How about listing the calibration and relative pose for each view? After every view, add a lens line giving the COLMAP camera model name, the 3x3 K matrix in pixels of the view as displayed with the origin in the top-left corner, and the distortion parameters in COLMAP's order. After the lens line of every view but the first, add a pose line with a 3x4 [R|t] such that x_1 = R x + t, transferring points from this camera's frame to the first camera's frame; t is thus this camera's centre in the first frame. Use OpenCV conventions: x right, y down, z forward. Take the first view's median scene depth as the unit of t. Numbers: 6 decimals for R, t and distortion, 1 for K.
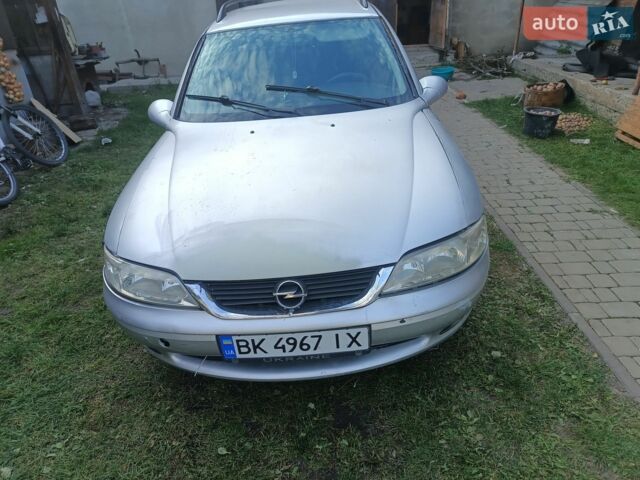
lens RADIAL K [[427.2, 0, 318.0], [0, 427.2, 243.5], [0, 0, 1]] dist [0.017524, -0.012314]
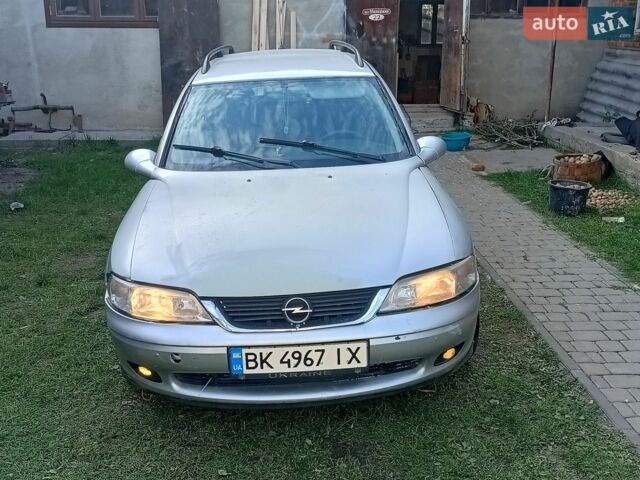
lens RADIAL K [[620.6, 0, 320.3], [0, 620.6, 240.3], [0, 0, 1]] dist [0.036806, 0.000000]
pose [[0.998233, 0.029243, 0.051721, -0.064846], [-0.017769, 0.977586, -0.209783, 0.192361], [-0.056696, 0.208494, 0.976379, -0.427757]]
